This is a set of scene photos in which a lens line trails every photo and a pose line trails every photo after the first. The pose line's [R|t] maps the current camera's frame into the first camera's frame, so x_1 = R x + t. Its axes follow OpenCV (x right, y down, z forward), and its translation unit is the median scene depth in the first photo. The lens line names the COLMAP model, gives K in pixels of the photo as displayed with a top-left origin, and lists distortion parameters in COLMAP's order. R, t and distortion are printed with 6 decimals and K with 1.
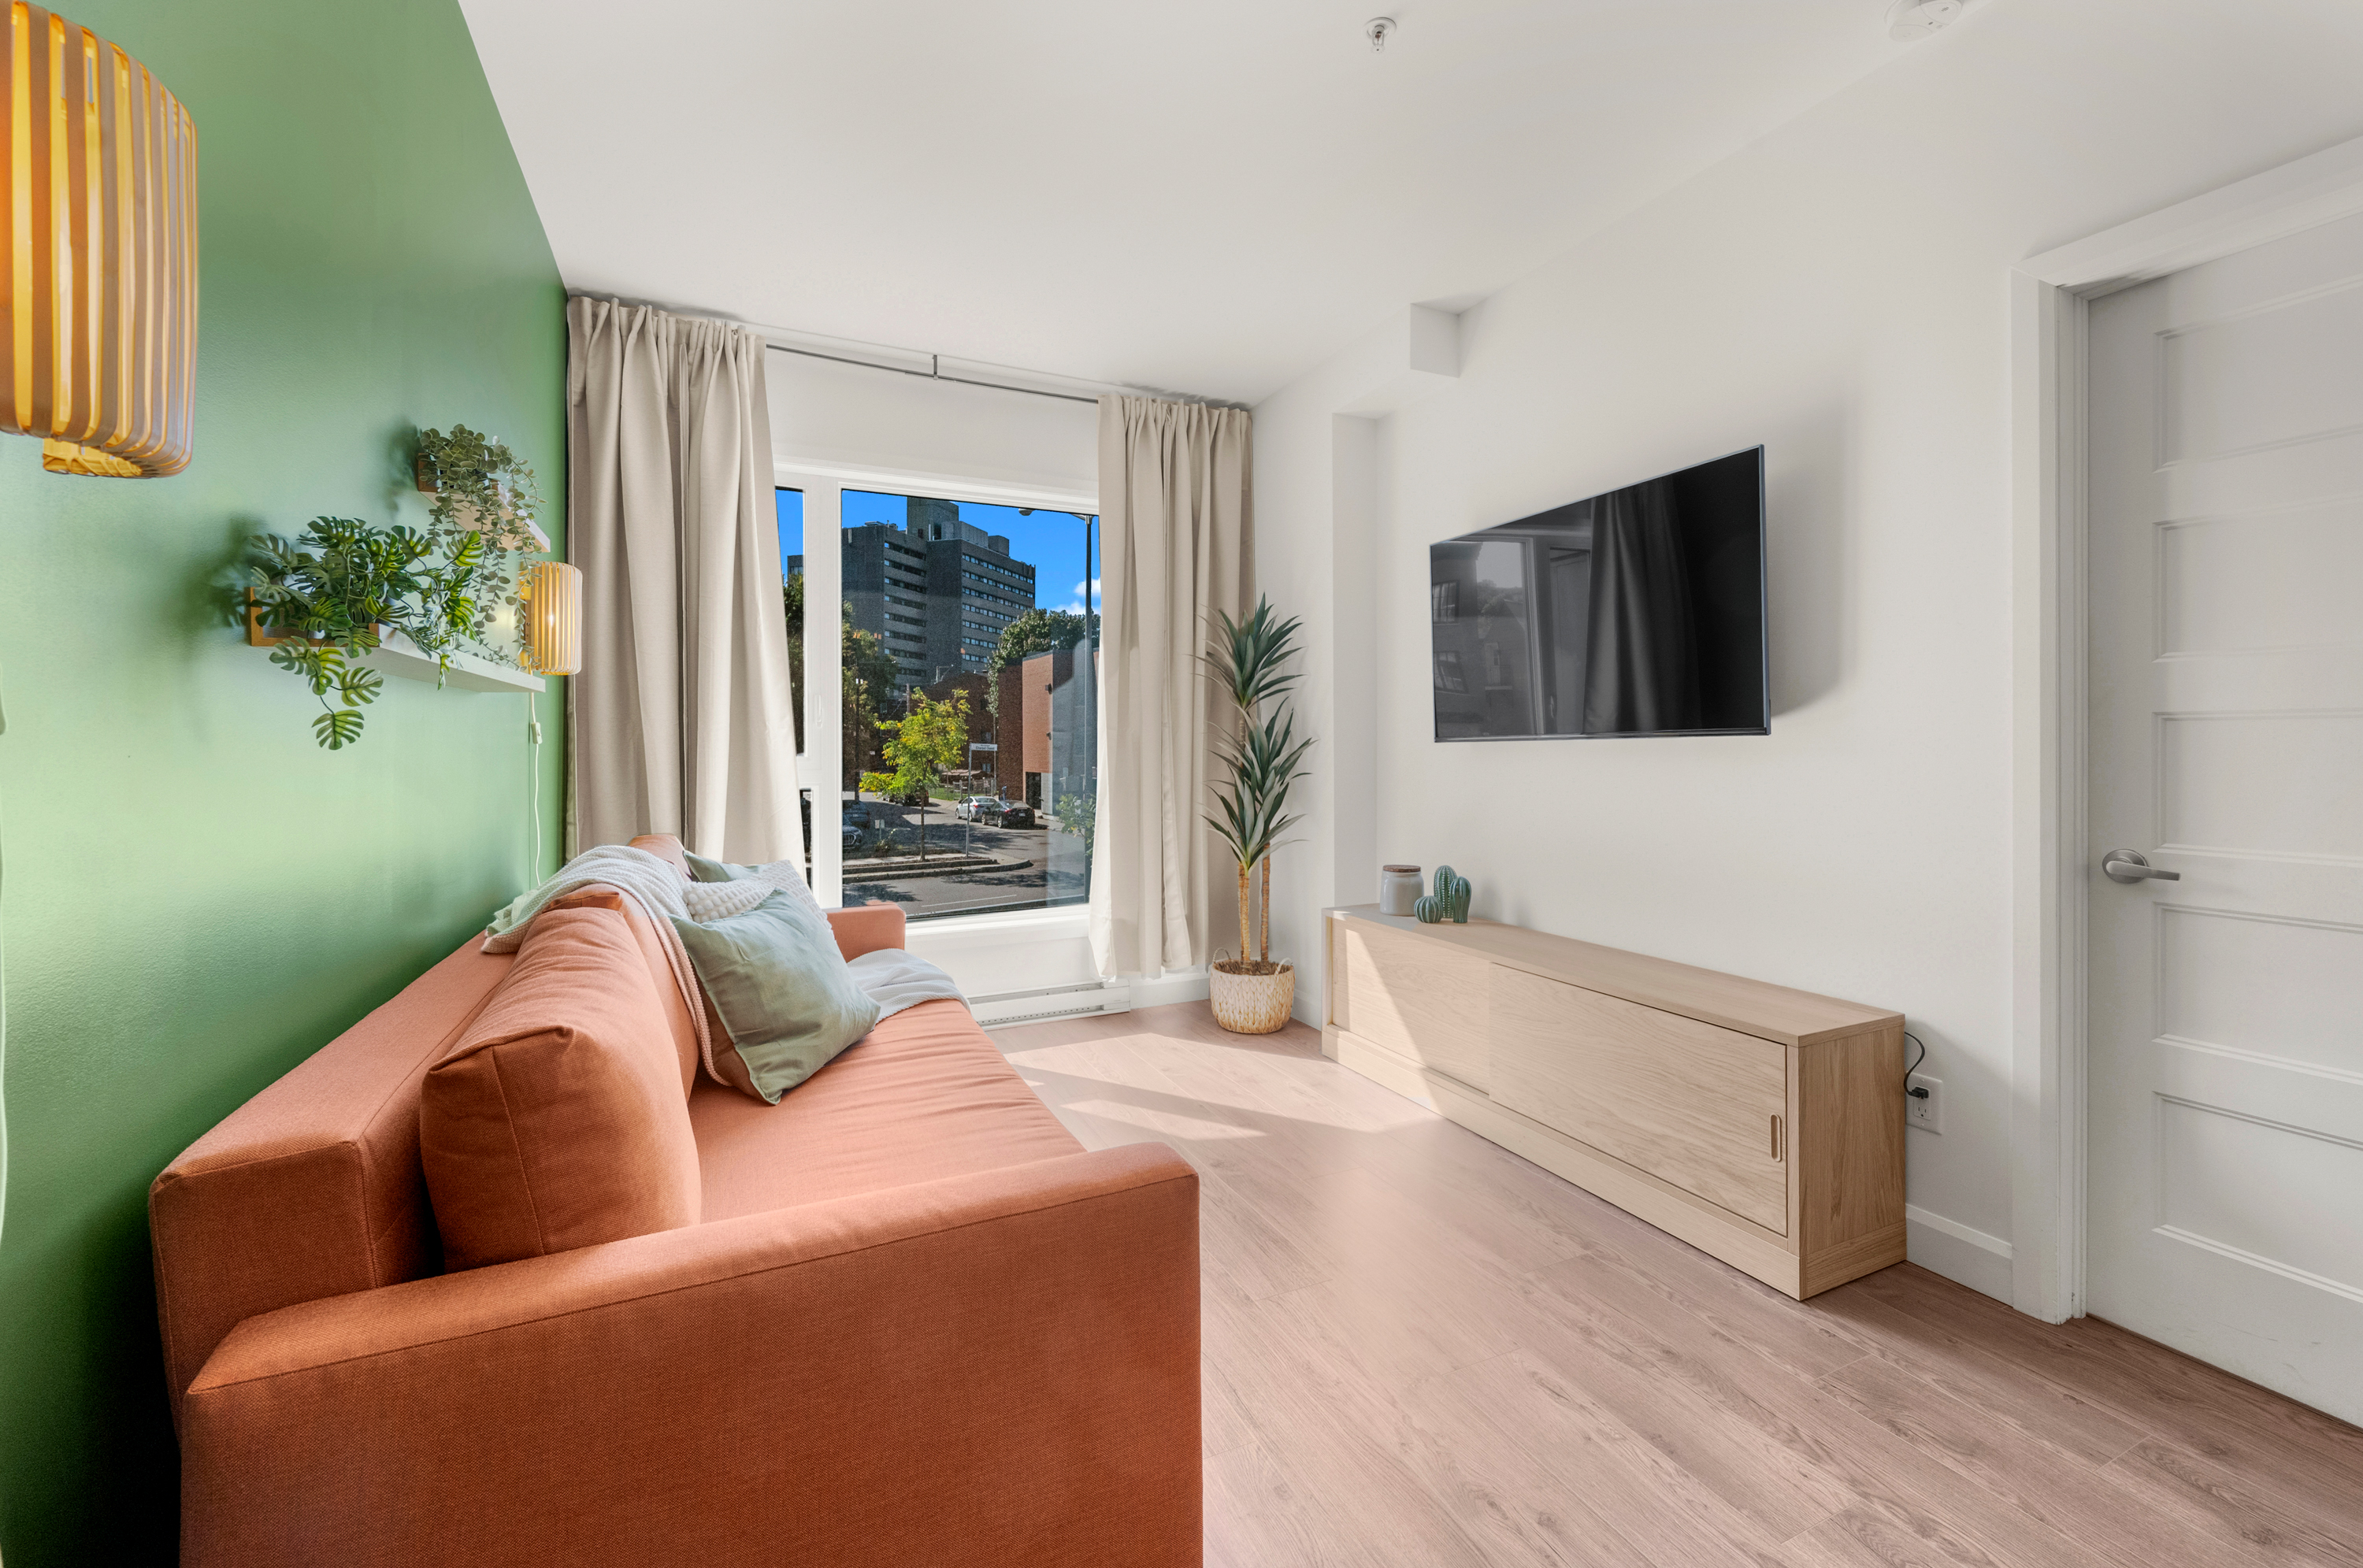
lens RADIAL K [[947.9, 0, 1196.2], [0, 947.9, 787.7], [0, 0, 1]] dist [0.000657, 0.000127]
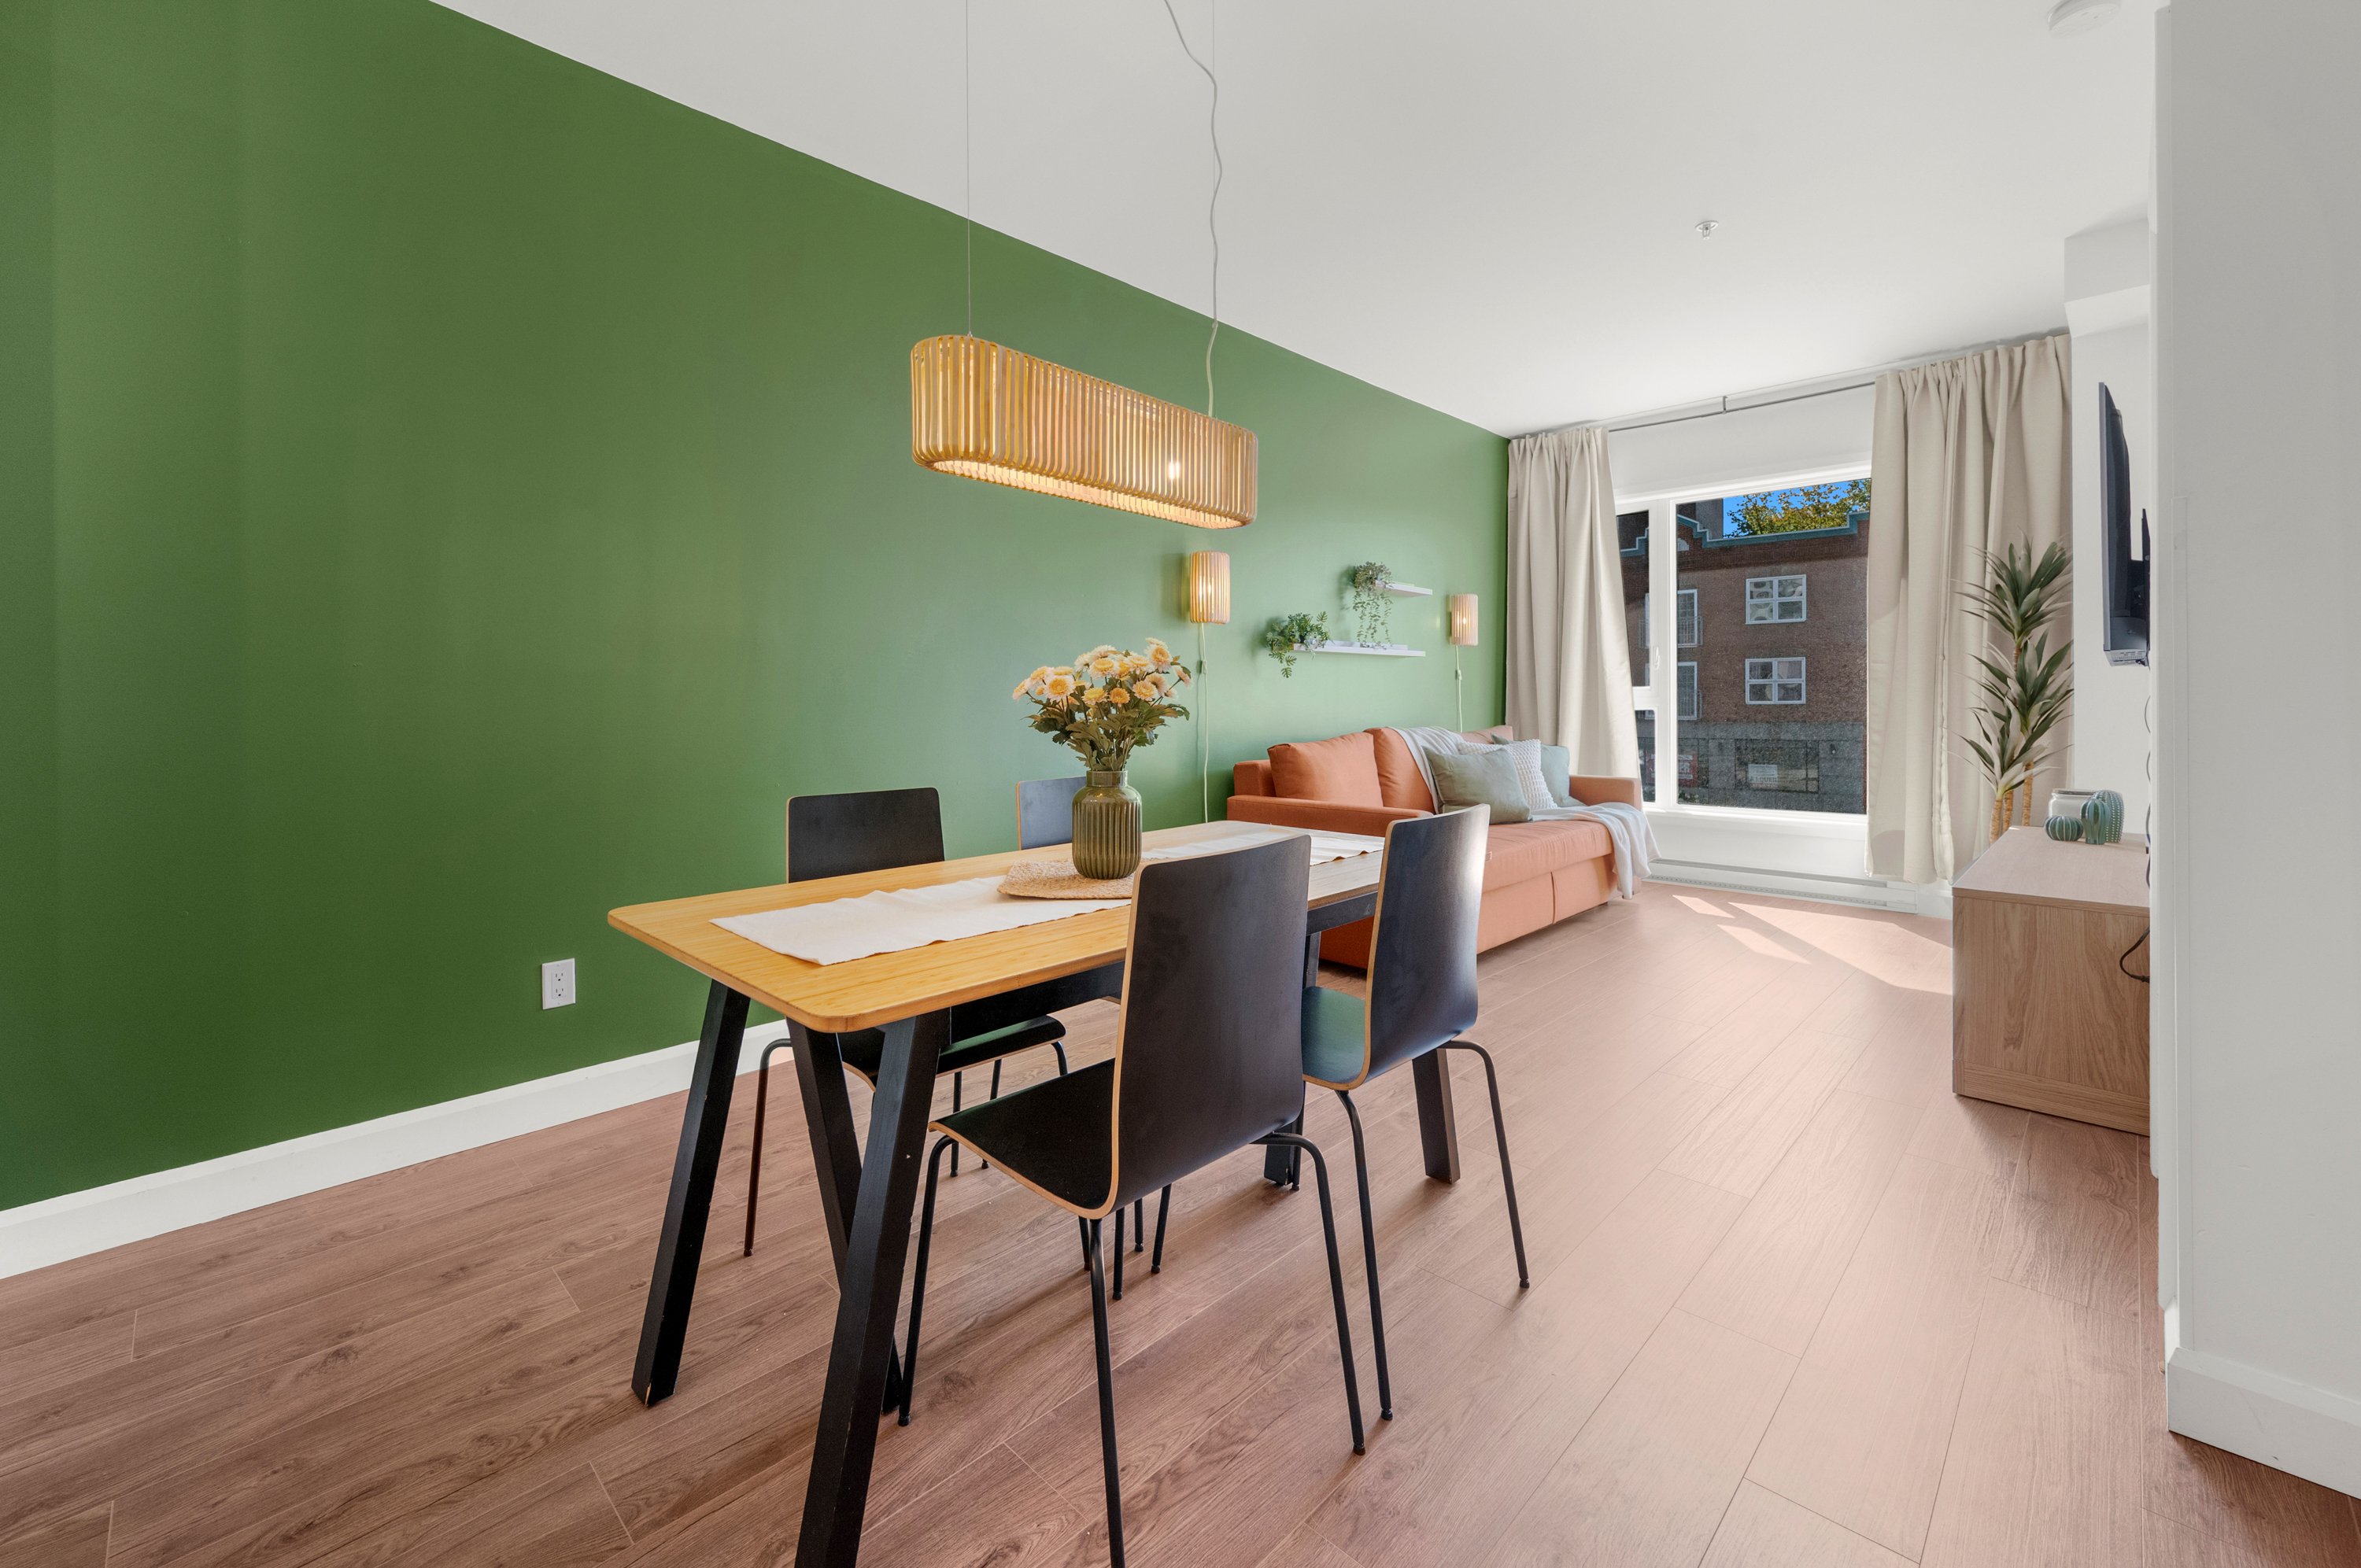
lens RADIAL K [[958.3, 0, 1177.2], [0, 958.3, 699.5], [0, 0, 1]] dist [-0.000750, -0.000072]
pose [[0.364729, -0.000868, -0.931113, 0.812855], [-0.039224, 0.999098, -0.016296, 0.040655], [0.930287, 0.042465, 0.364366, -0.252423]]
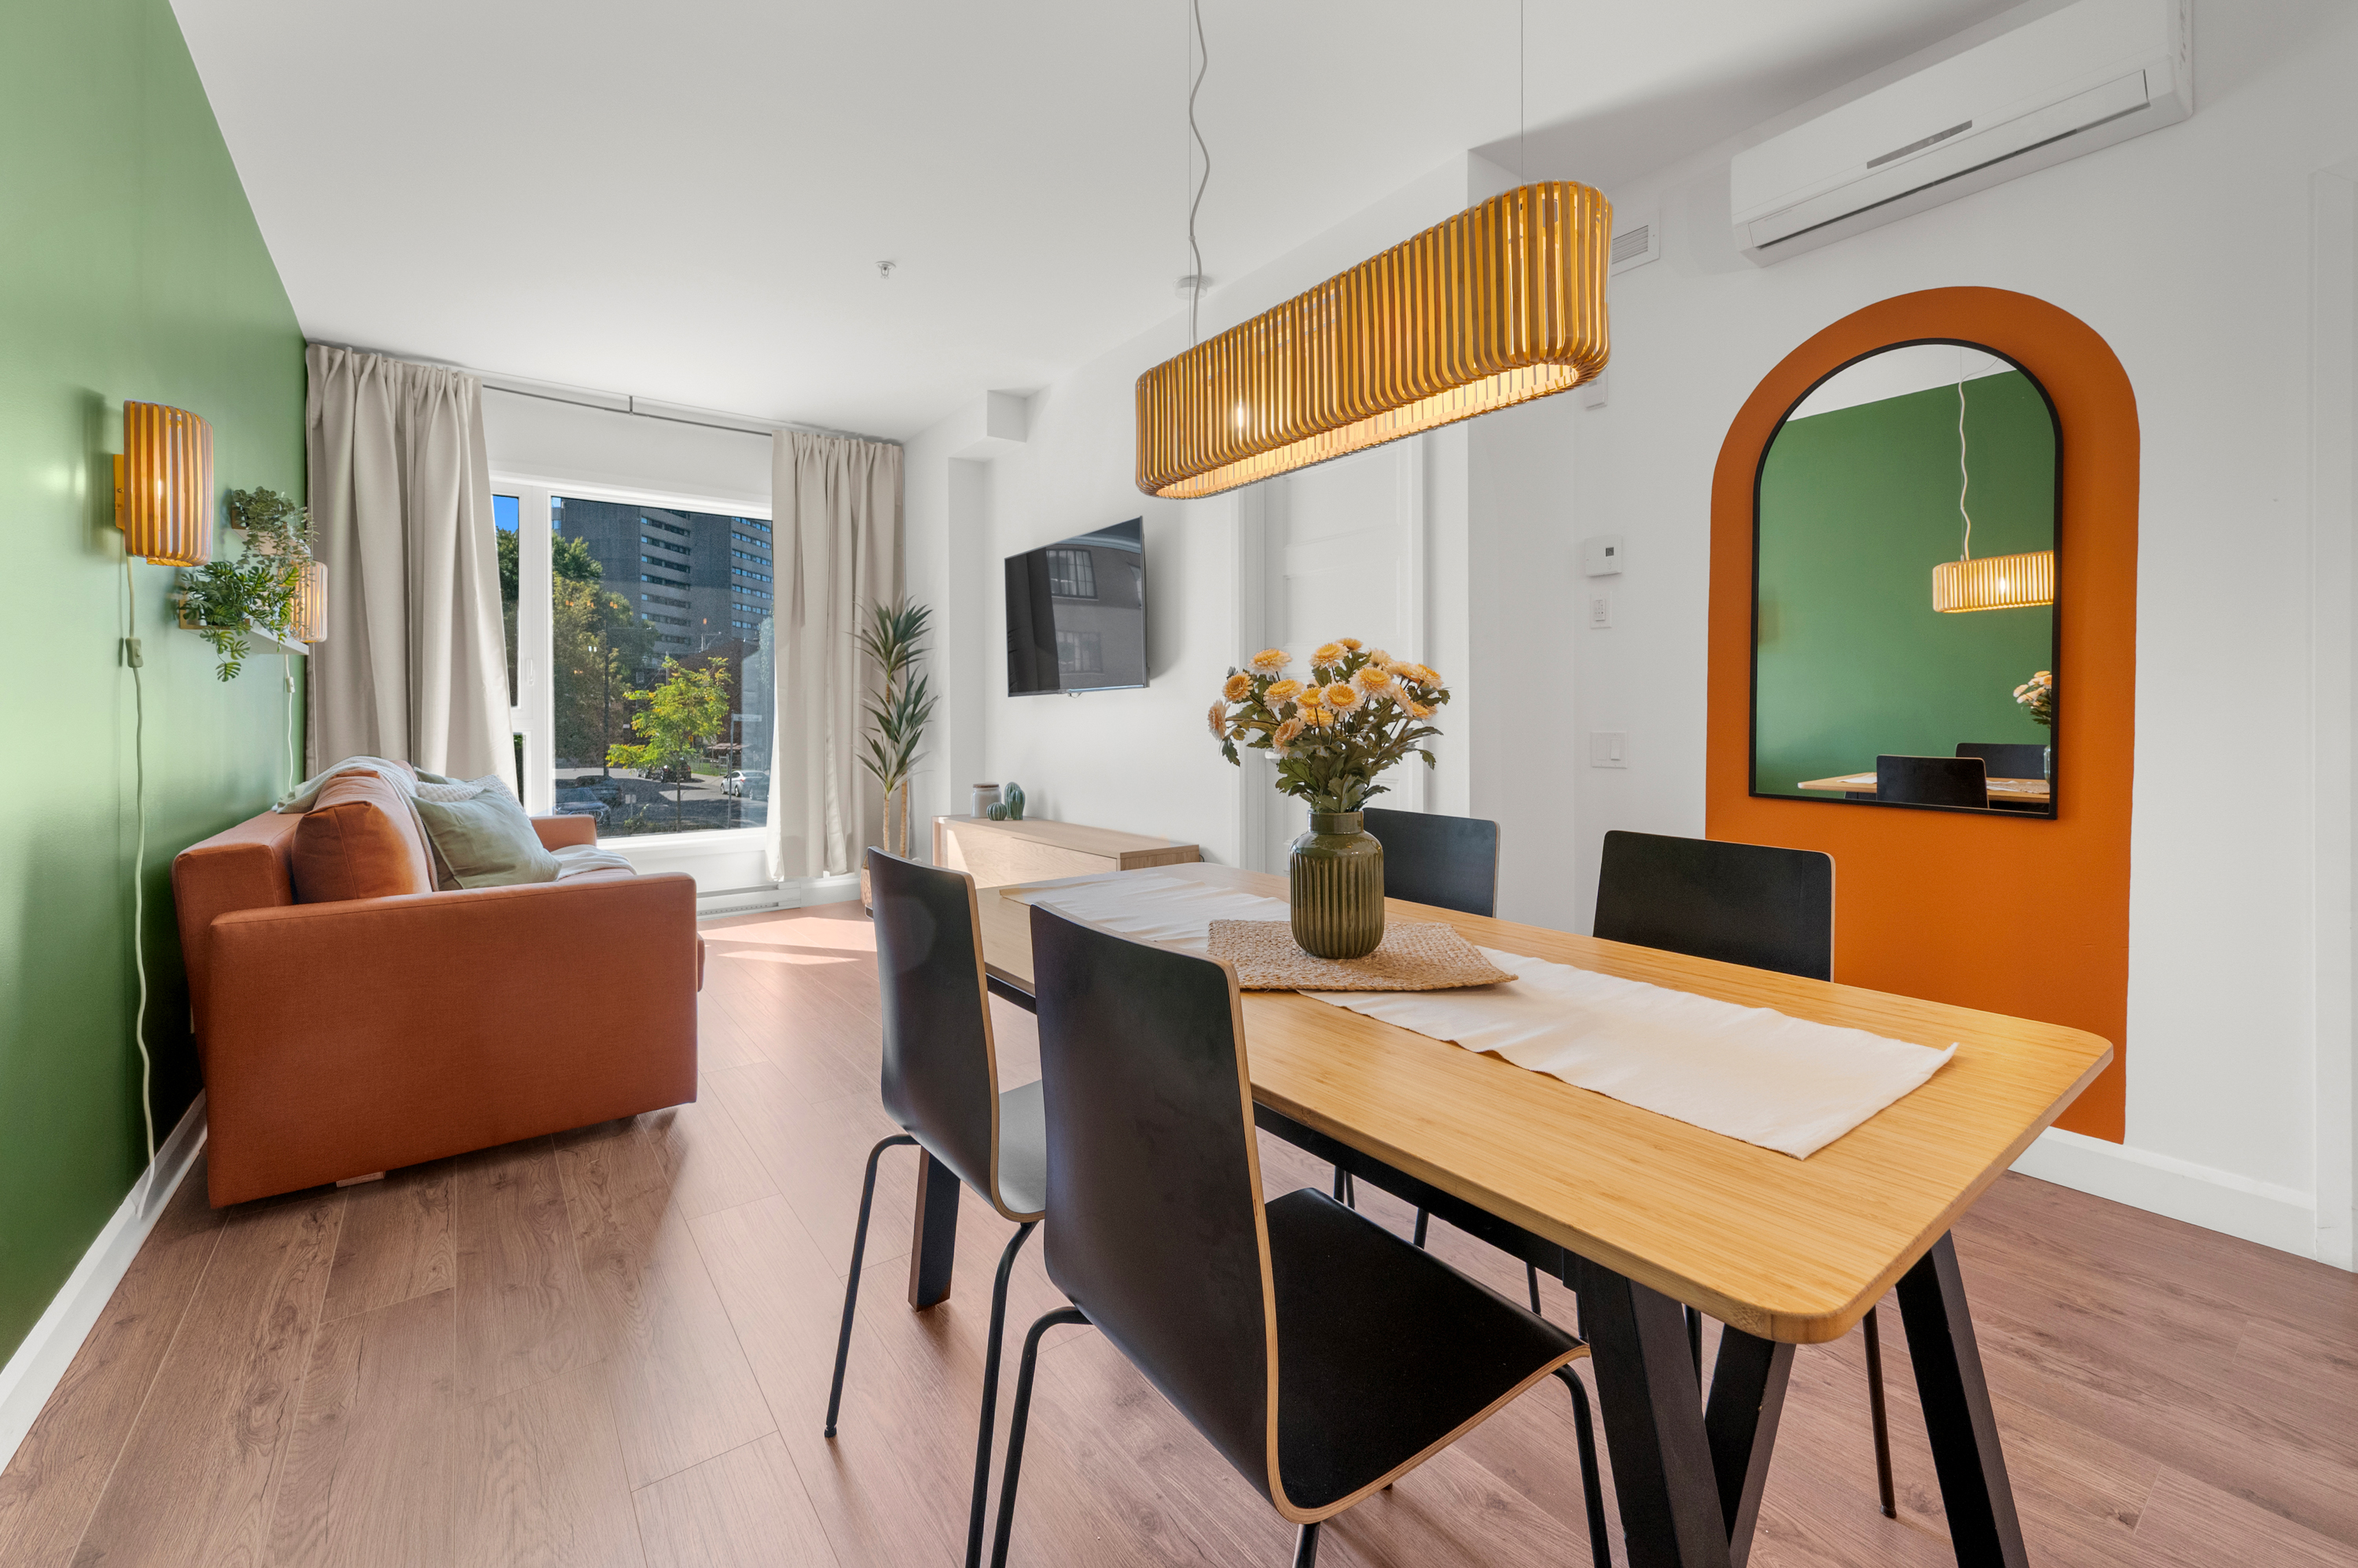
lens RADIAL K [[953.4, 0, 1181.2], [0, 953.4, 749.3], [0, 0, 1]] dist [-0.002340, -0.000327]
pose [[0.980731, -0.008205, 0.195193, 0.223087], [0.010522, 0.999886, -0.010836, 0.048558], [-0.195081, 0.012681, 0.980705, -0.450729]]
